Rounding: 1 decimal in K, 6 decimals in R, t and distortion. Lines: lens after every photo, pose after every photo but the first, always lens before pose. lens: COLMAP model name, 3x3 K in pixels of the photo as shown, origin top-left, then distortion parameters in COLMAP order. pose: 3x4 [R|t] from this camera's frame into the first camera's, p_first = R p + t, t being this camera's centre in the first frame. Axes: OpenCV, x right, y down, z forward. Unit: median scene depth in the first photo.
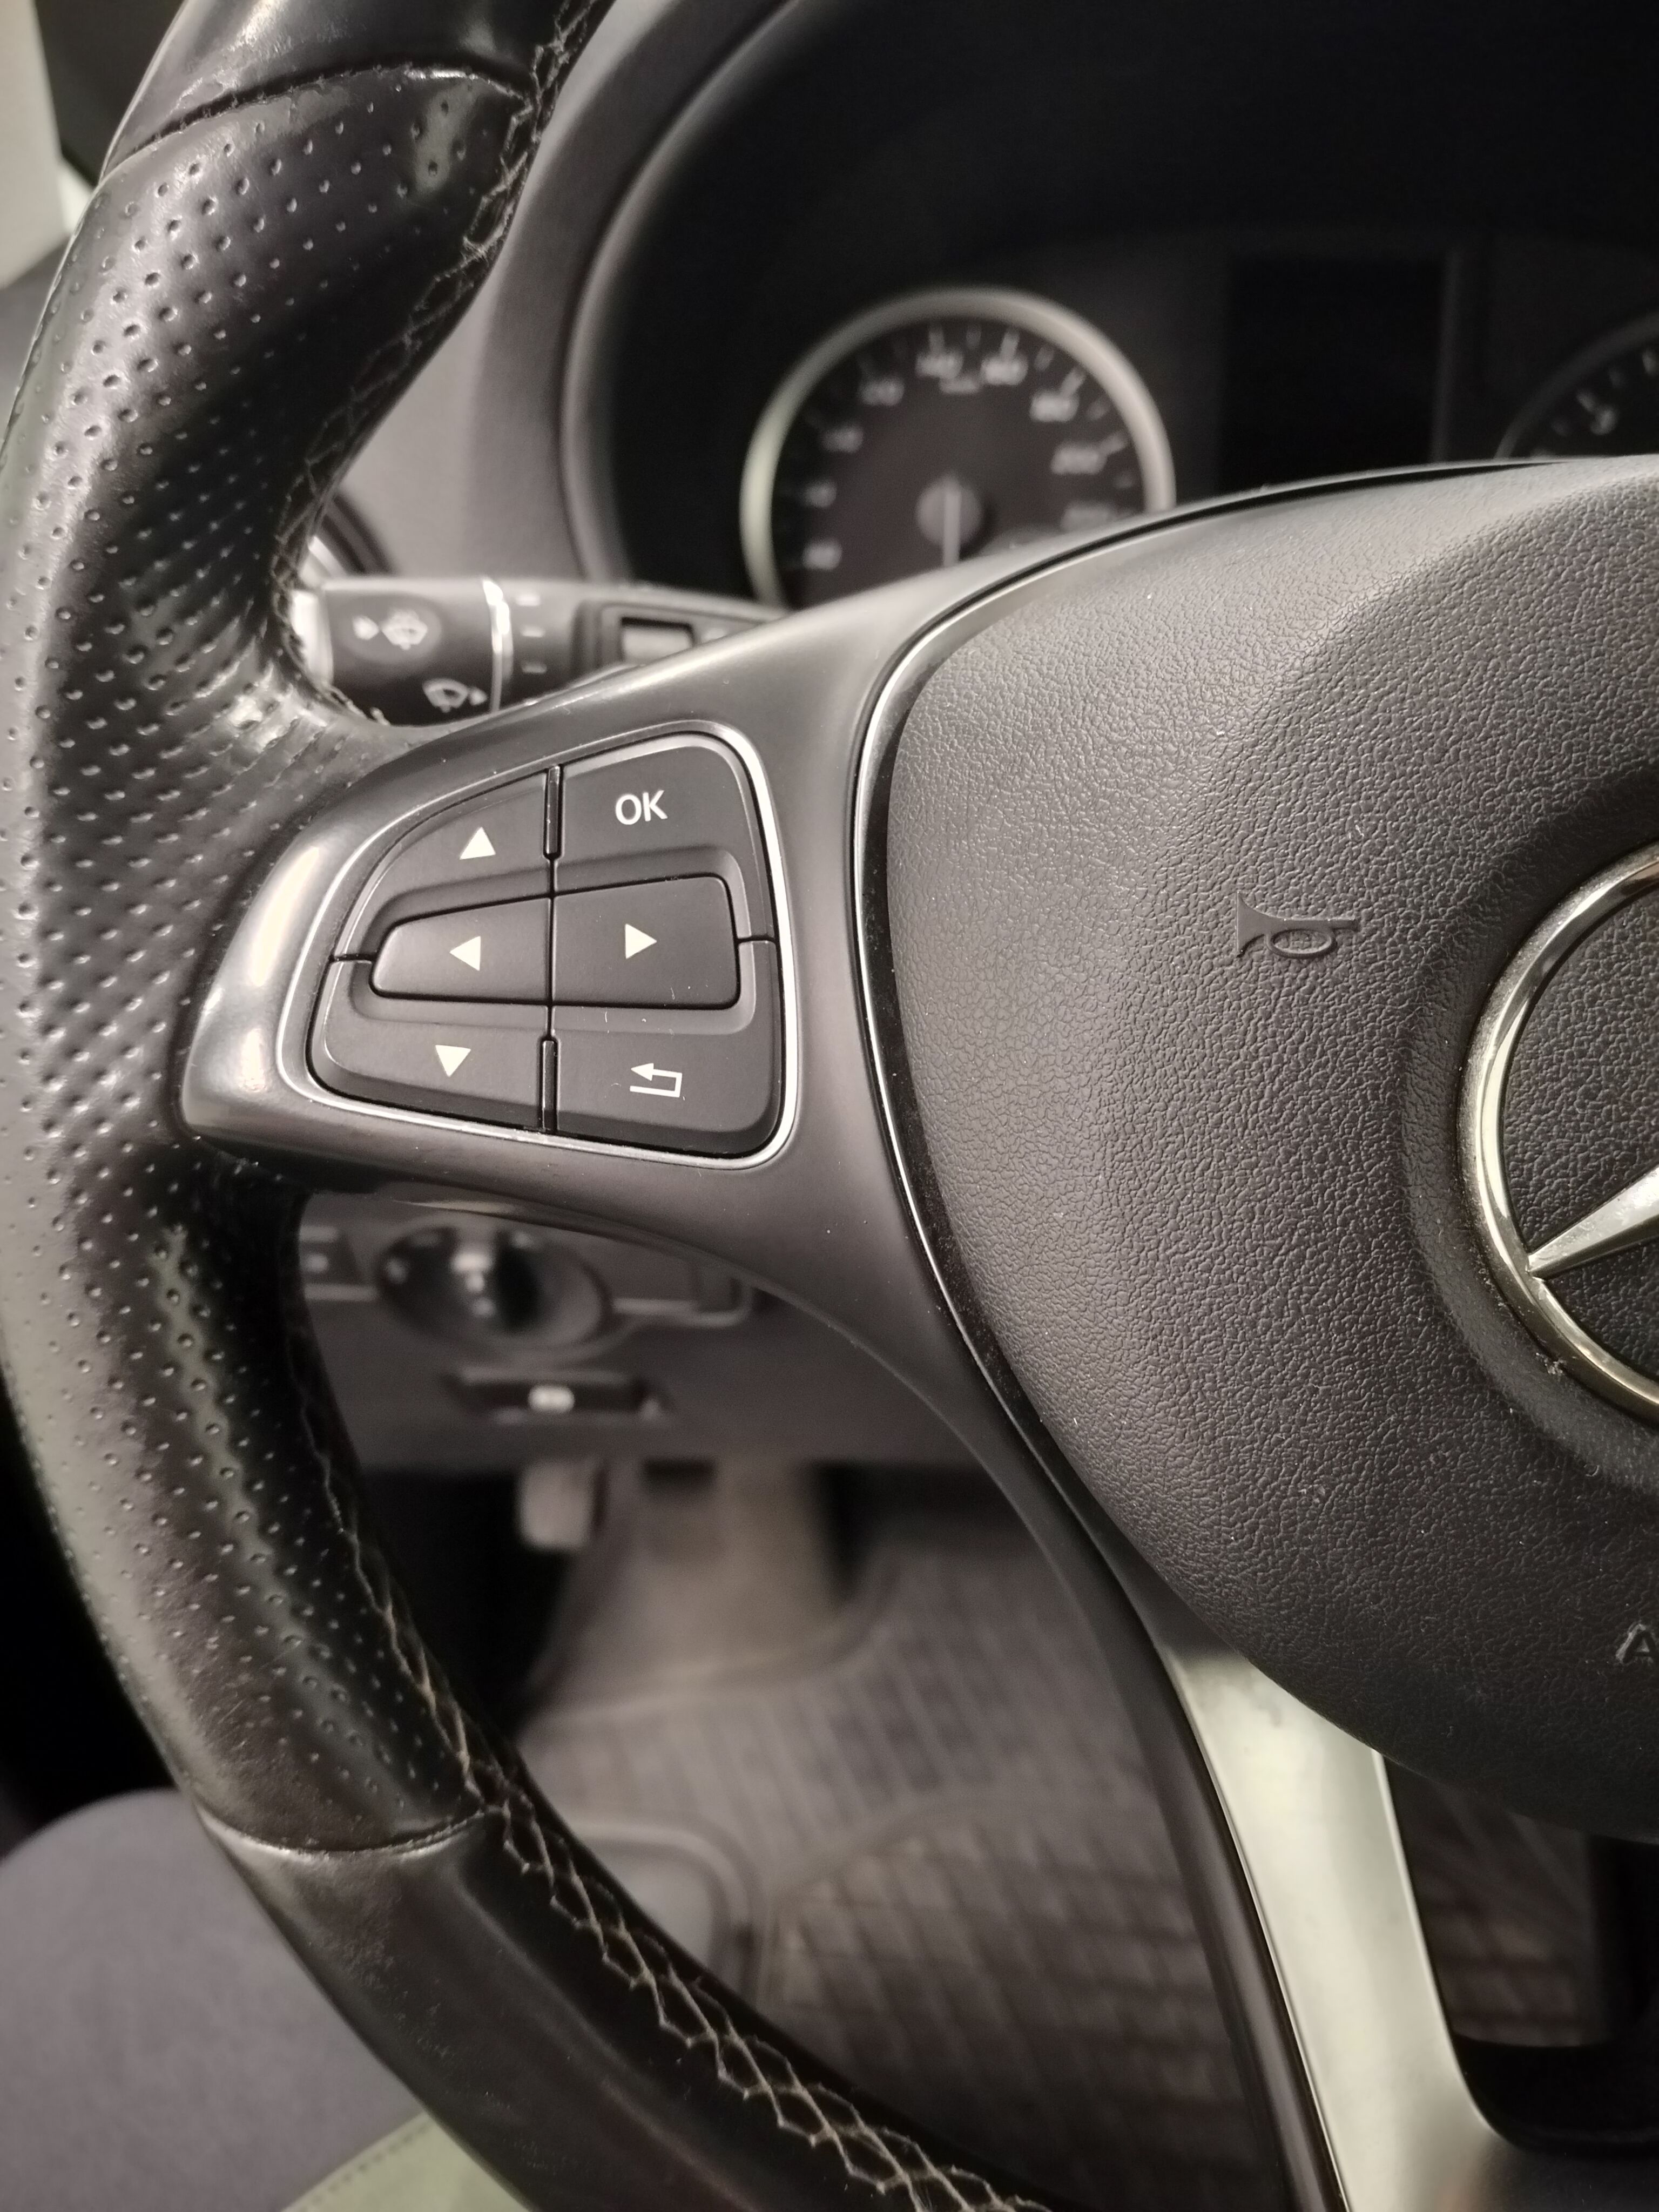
lens RADIAL K [[1682.5, 0, 946.3], [0, 1682.5, 1100.6], [0, 0, 1]] dist [0.020908, -0.099997]
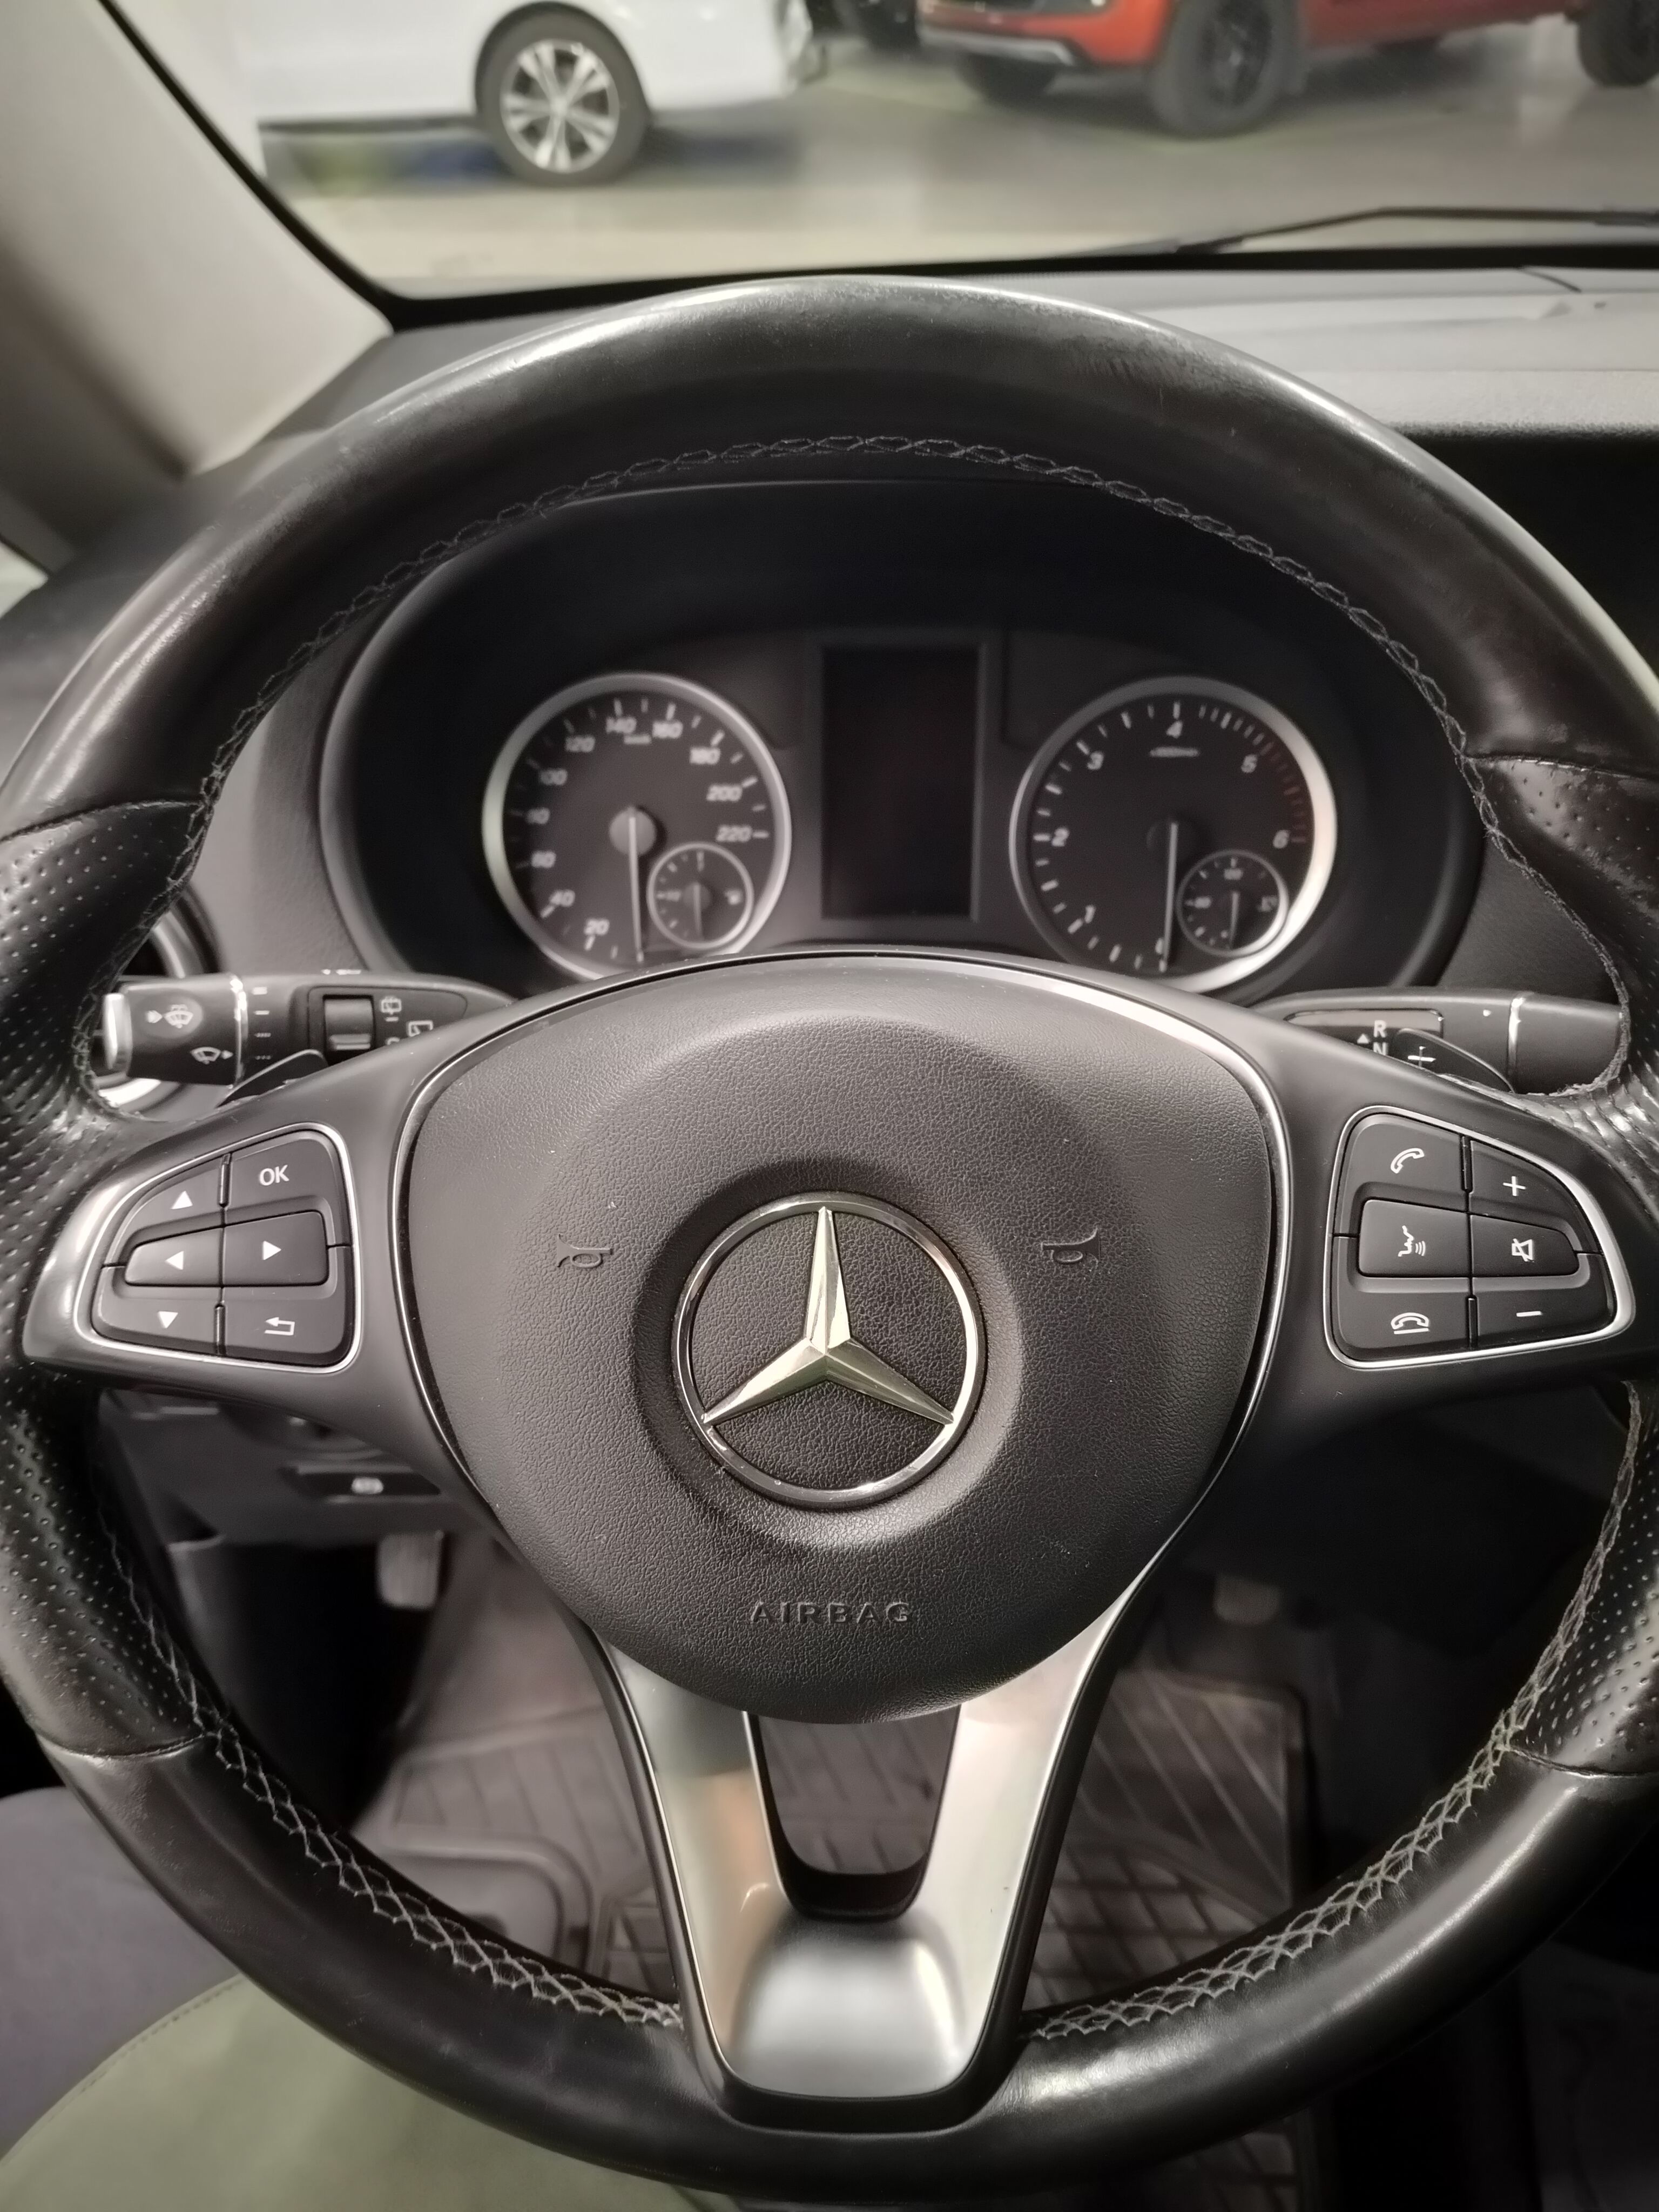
lens RADIAL K [[1554.0, 0, 873.6], [0, 1554.0, 1136.7], [0, 0, 1]] dist [0.007042, -0.058200]
pose [[0.999317, -0.023037, 0.028886, 0.403201], [0.023979, 0.999177, -0.032716, -0.137582], [-0.028109, 0.033387, 0.999047, -0.679022]]
